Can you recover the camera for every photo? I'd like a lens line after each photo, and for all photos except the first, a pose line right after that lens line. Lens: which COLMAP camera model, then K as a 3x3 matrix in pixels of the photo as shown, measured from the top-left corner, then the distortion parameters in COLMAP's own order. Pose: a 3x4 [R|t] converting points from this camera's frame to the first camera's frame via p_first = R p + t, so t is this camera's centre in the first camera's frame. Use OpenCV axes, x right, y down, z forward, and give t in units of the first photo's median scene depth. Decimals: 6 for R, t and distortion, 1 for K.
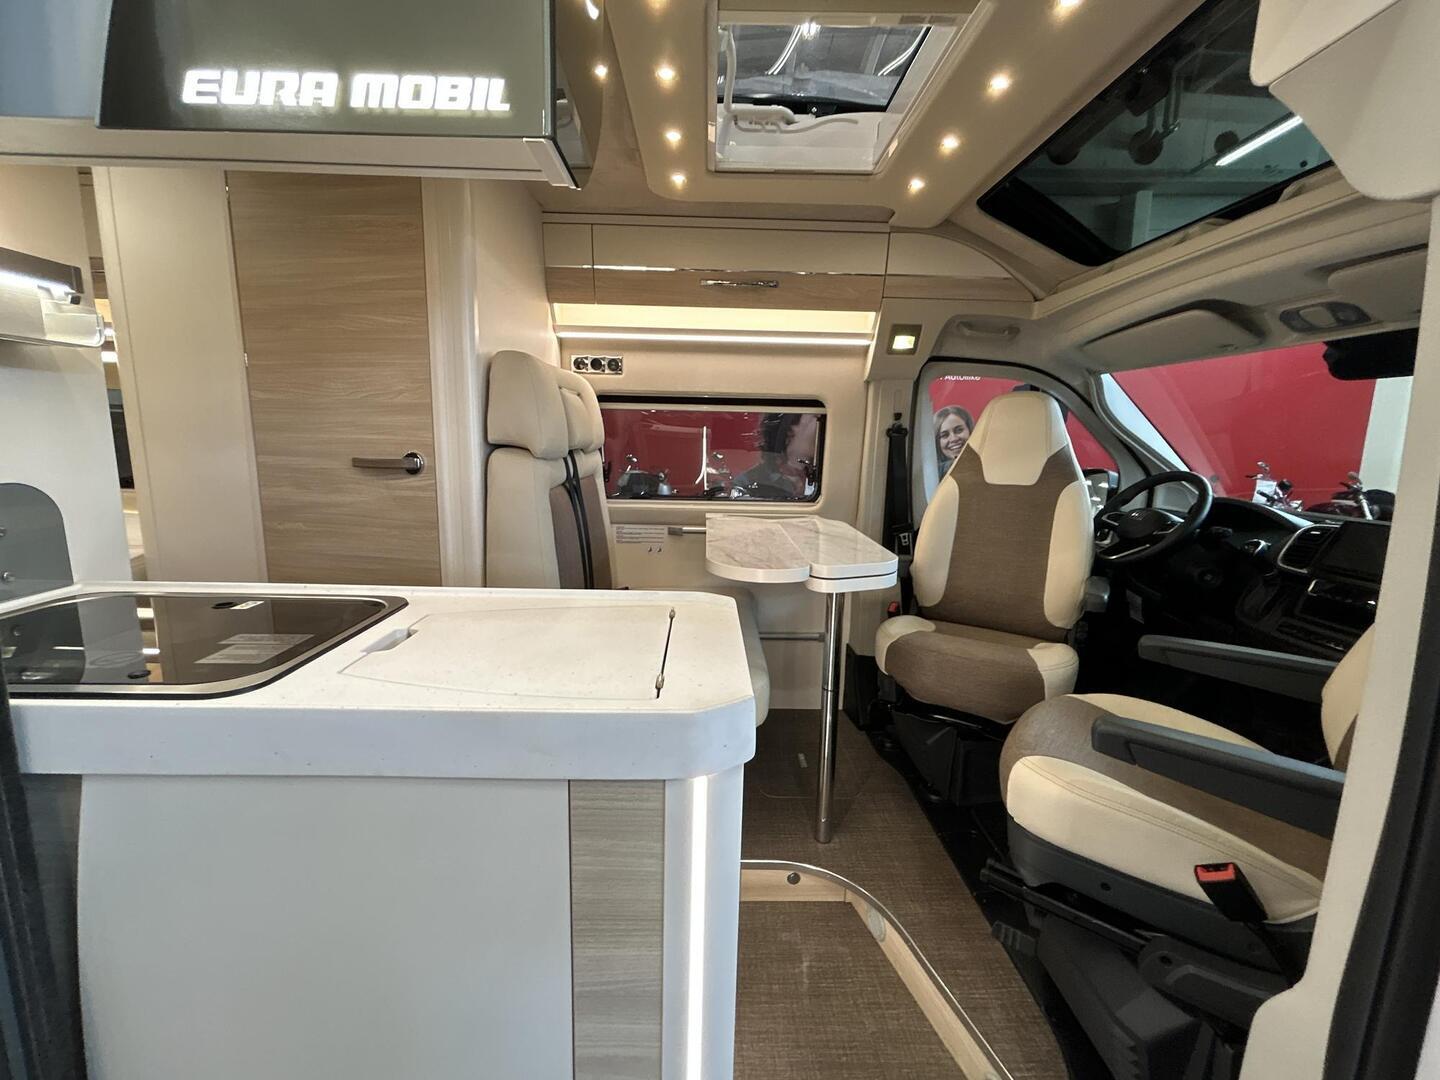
lens RADIAL K [[588.8, 0, 720.0], [0, 588.8, 540.0], [0, 0, 1]] dist [-0.003807, -0.000075]
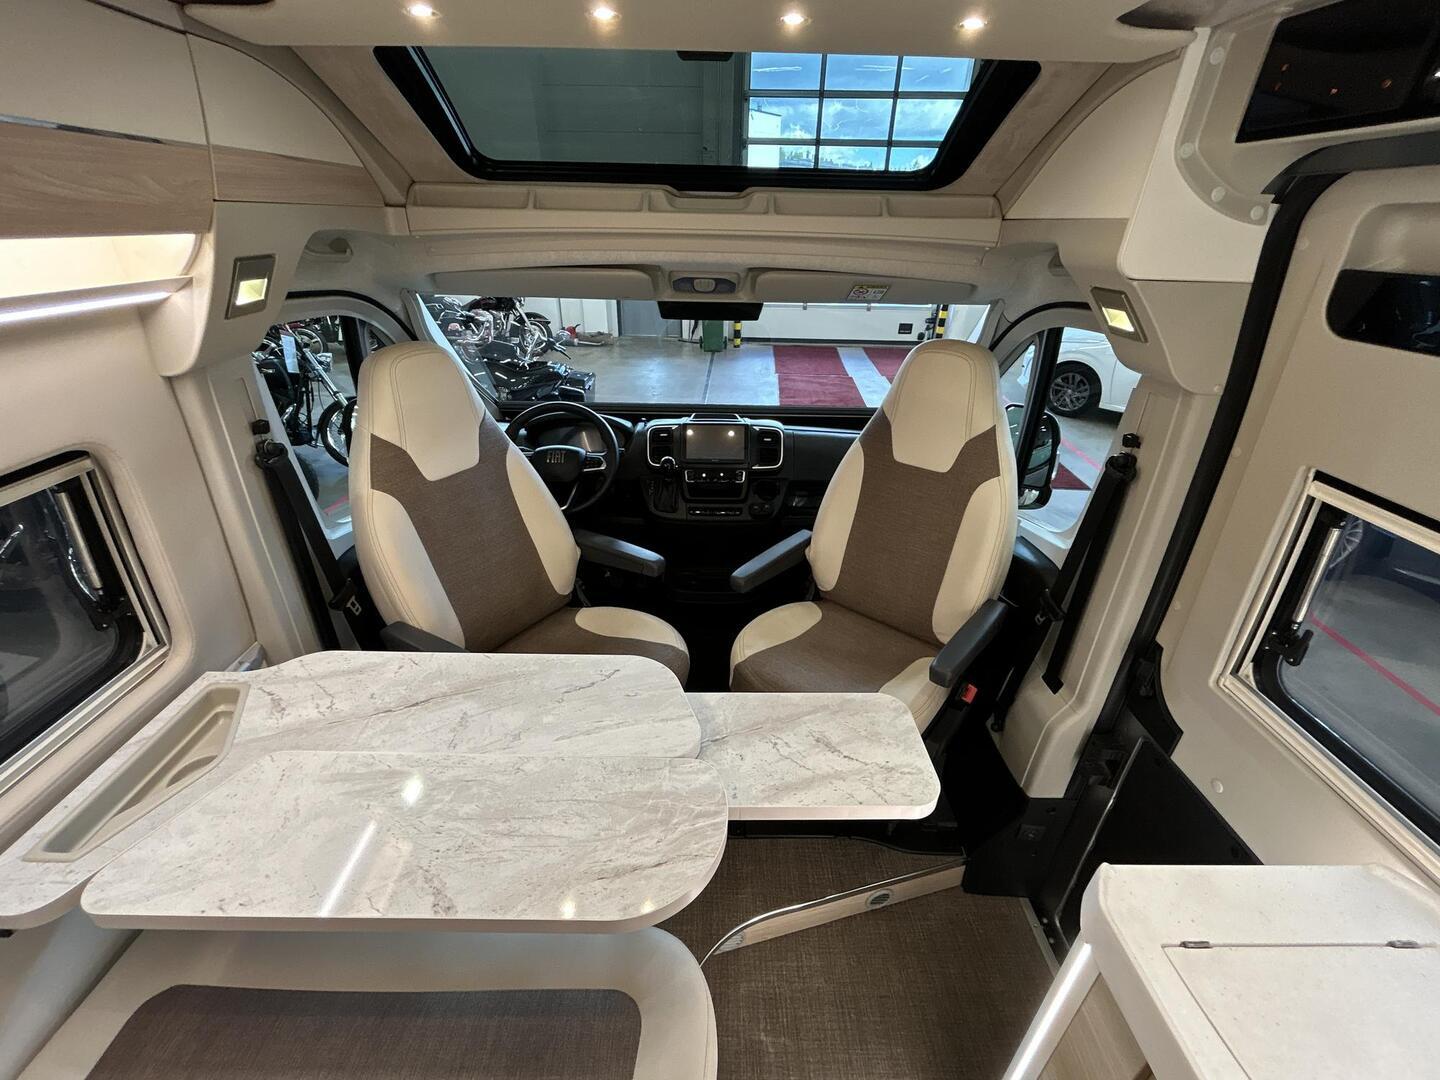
lens RADIAL K [[588.8, 0, 720.0], [0, 588.8, 540.0], [0, 0, 1]] dist [-0.003807, -0.000075]
pose [[0.017592, -0.491598, 0.870645, -0.211700], [0.154970, 0.861597, 0.483358, -0.339616], [-0.987763, 0.126420, 0.091340, 0.607656]]
